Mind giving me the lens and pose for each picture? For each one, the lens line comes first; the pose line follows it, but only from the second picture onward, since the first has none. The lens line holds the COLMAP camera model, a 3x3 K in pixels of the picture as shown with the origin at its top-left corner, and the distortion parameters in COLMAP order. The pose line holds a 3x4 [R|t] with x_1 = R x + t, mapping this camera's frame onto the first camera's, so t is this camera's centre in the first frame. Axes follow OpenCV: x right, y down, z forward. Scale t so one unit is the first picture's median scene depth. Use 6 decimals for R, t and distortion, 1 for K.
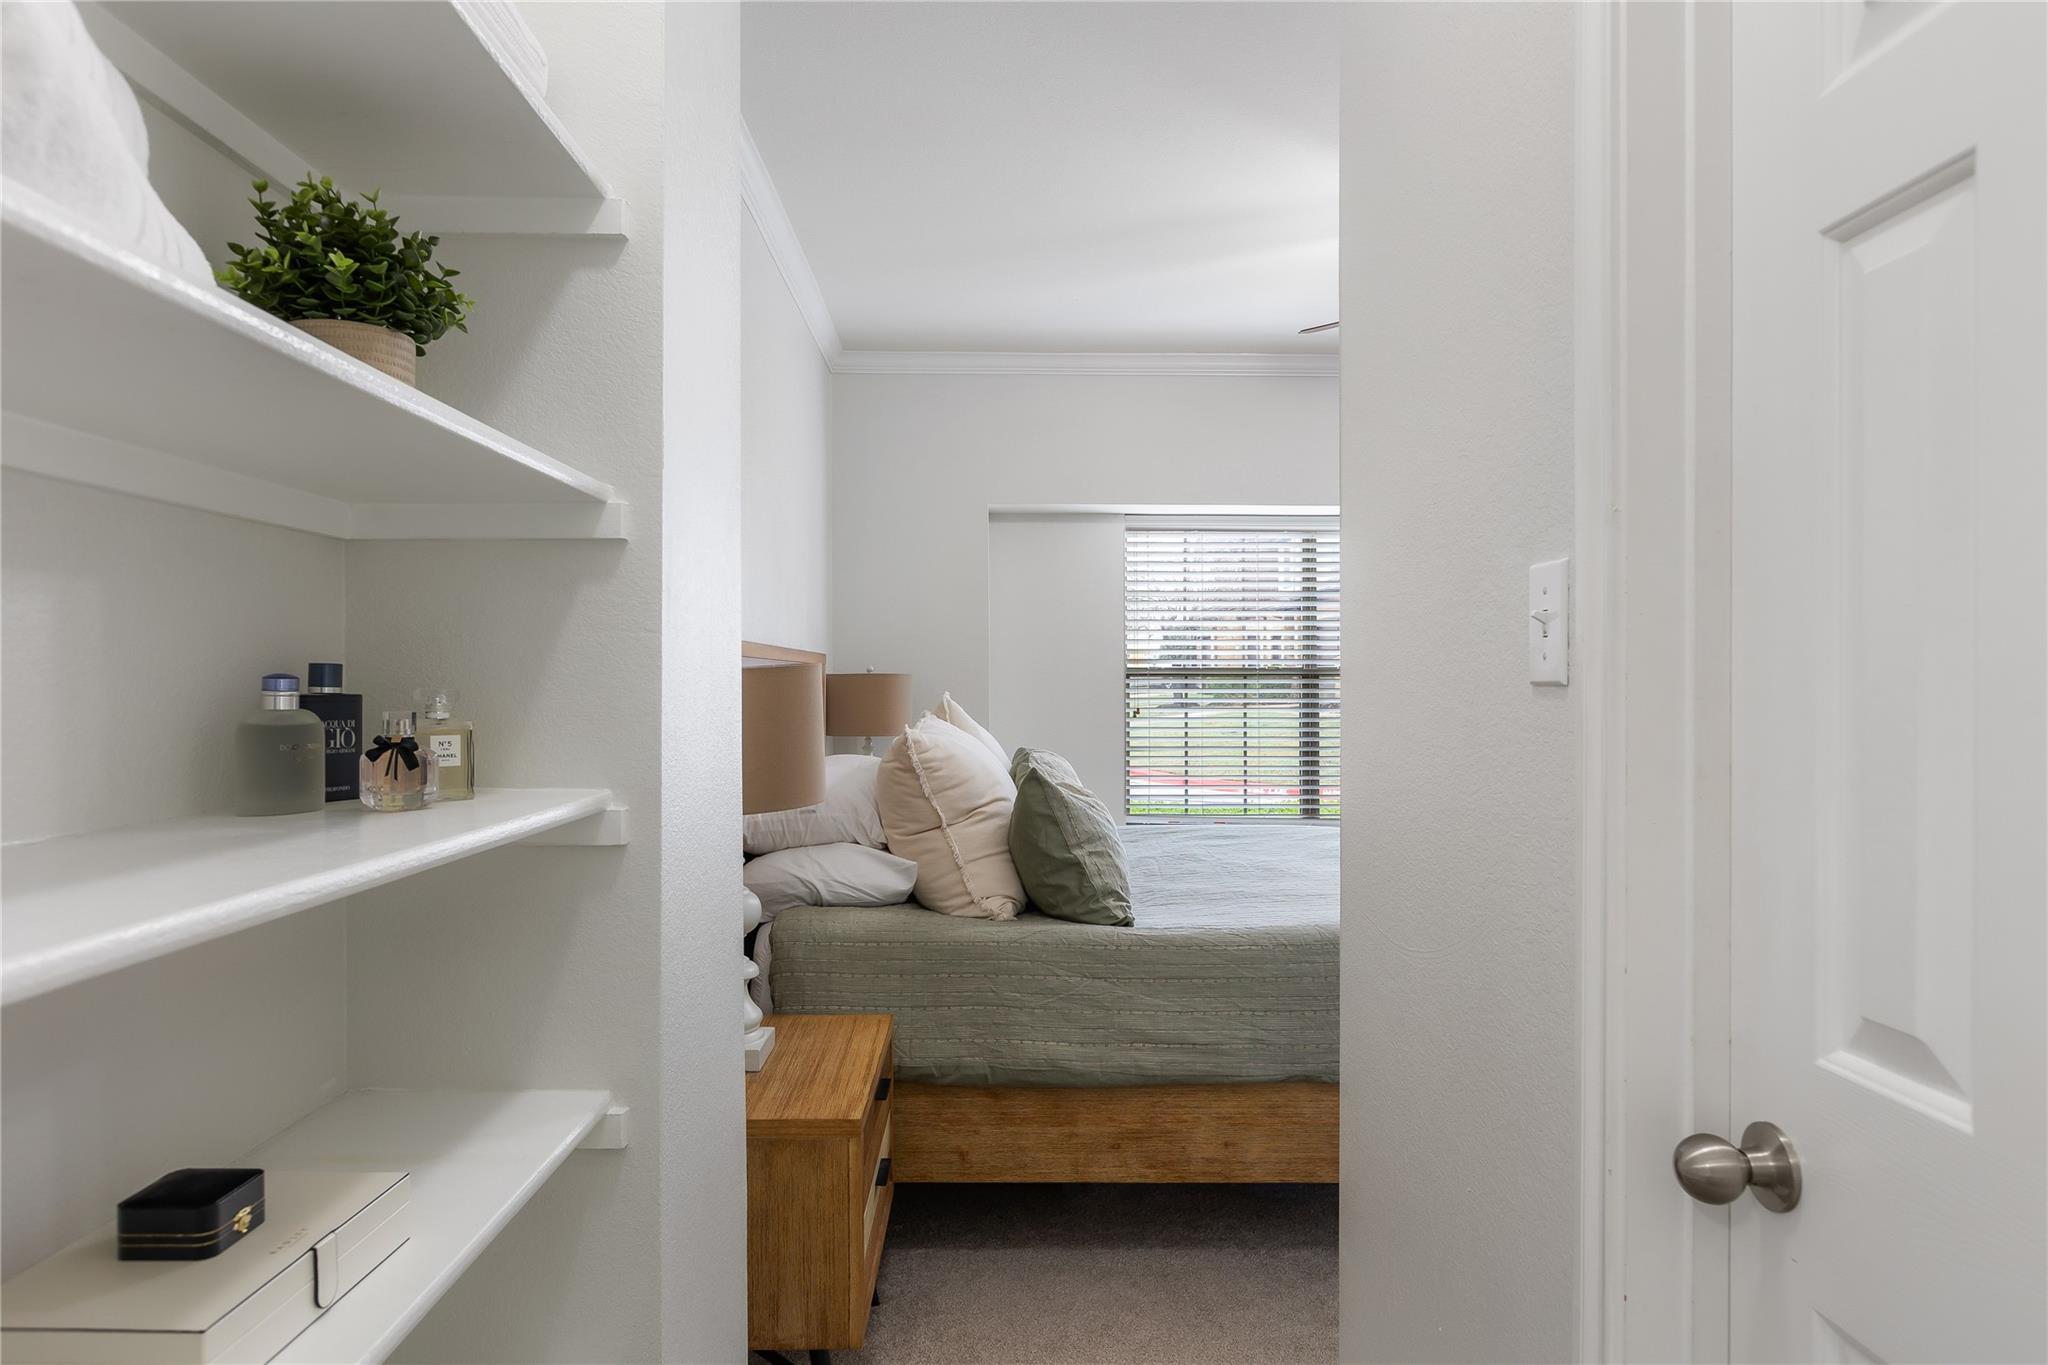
lens RADIAL K [[1226.9, 0, 979.5], [0, 1226.9, 686.5], [0, 0, 1]] dist [0.008308, 0.001706]
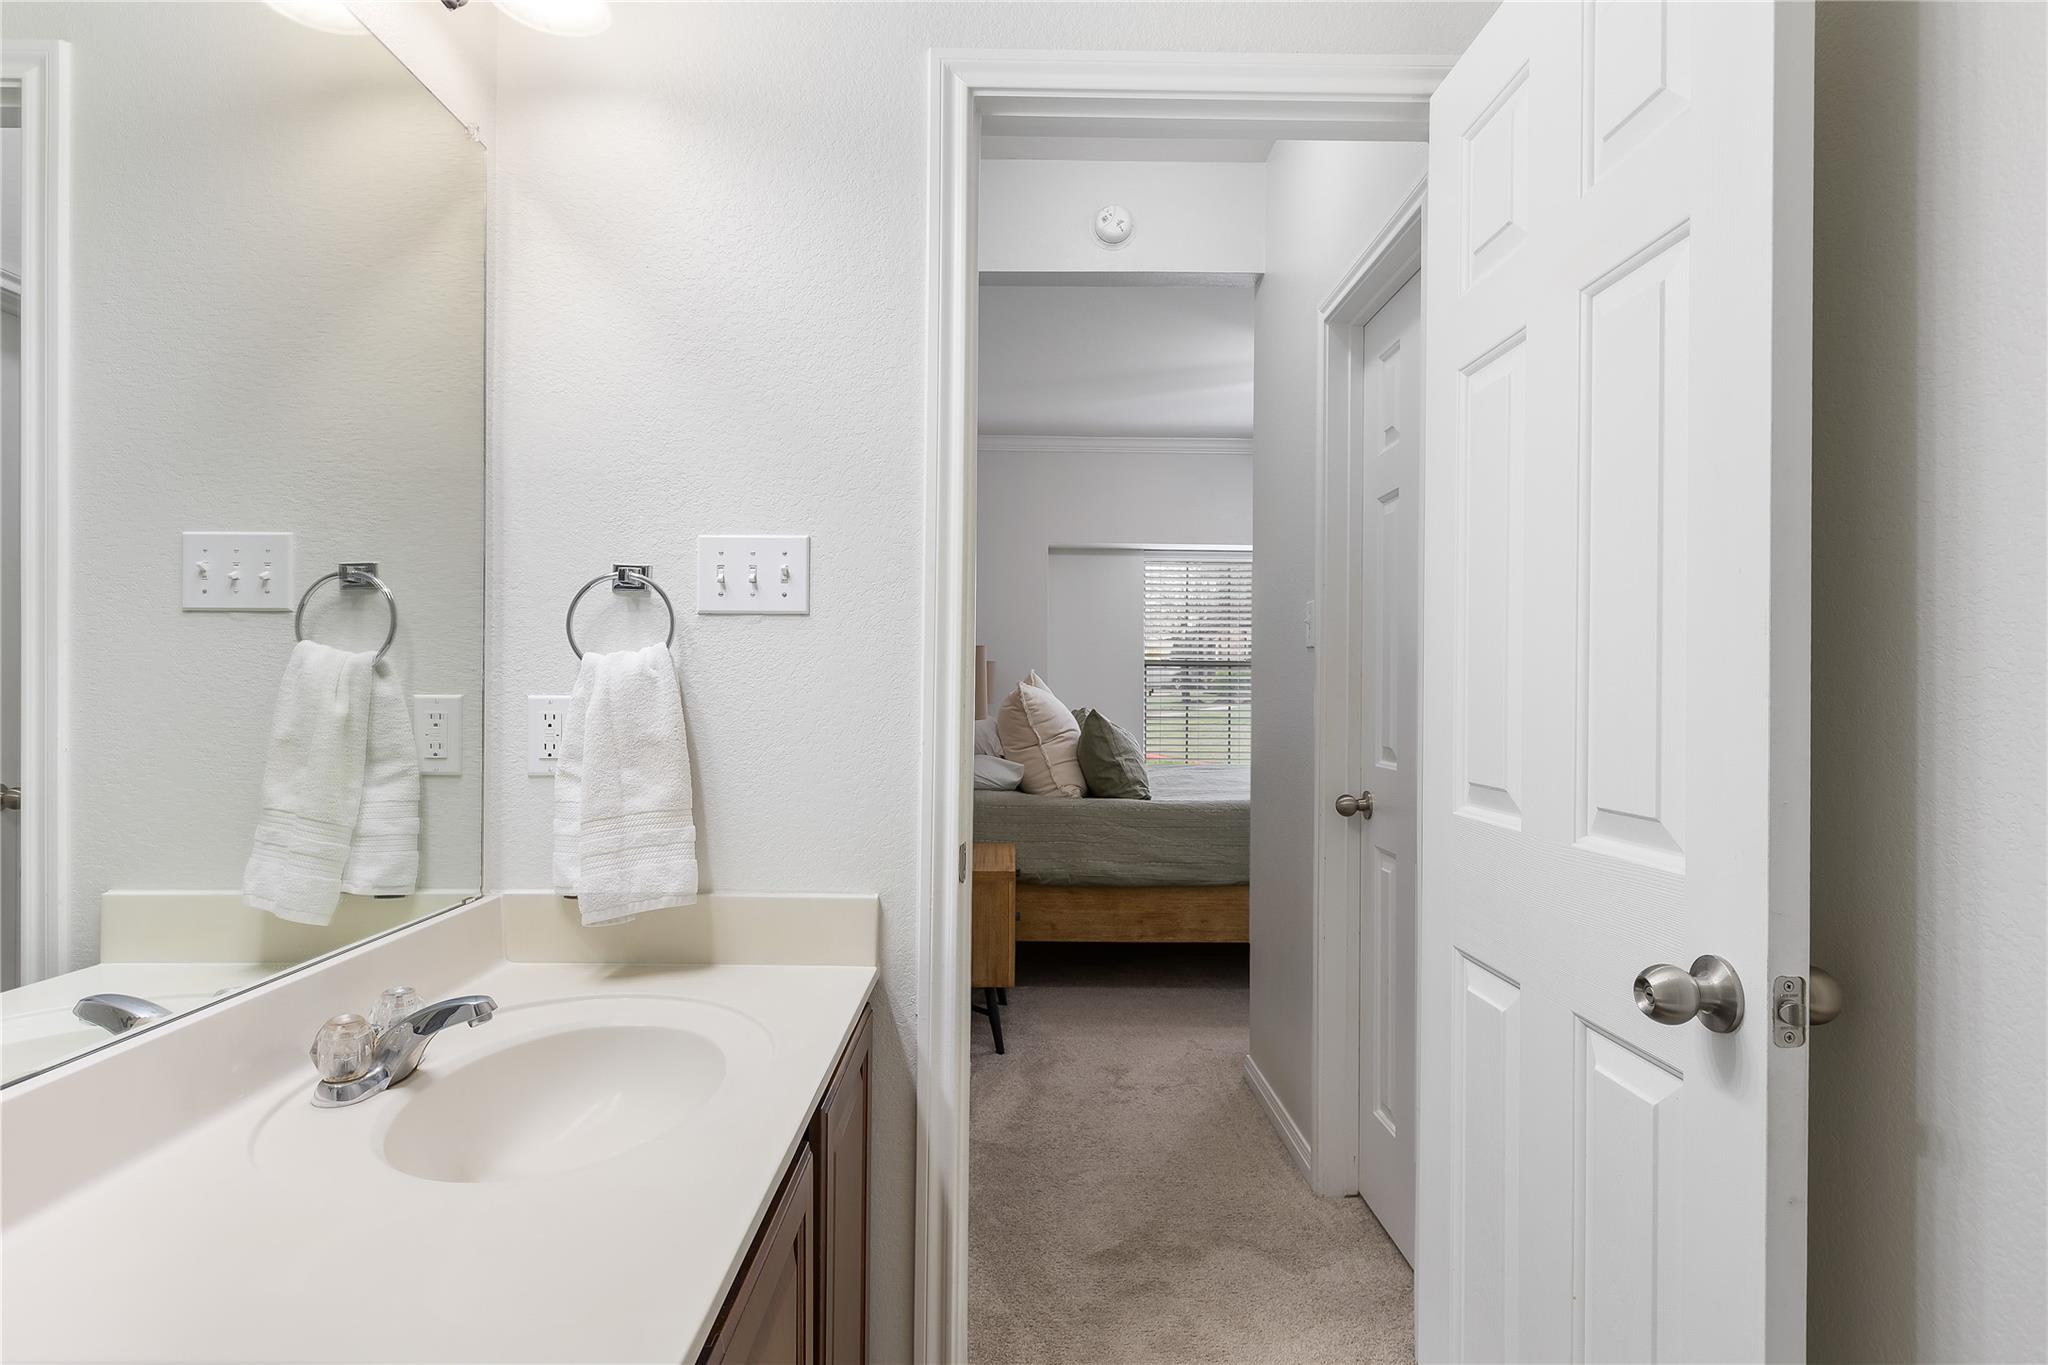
lens RADIAL K [[1147.8, 0, 1026.2], [0, 1147.8, 686.2], [0, 0, 1]] dist [-0.000853, -0.000027]
pose [[0.999744, 0.007674, 0.021279, -0.083954], [-0.007640, 0.999969, -0.001708, 0.037510], [-0.021292, 0.001545, 0.999772, -0.601581]]
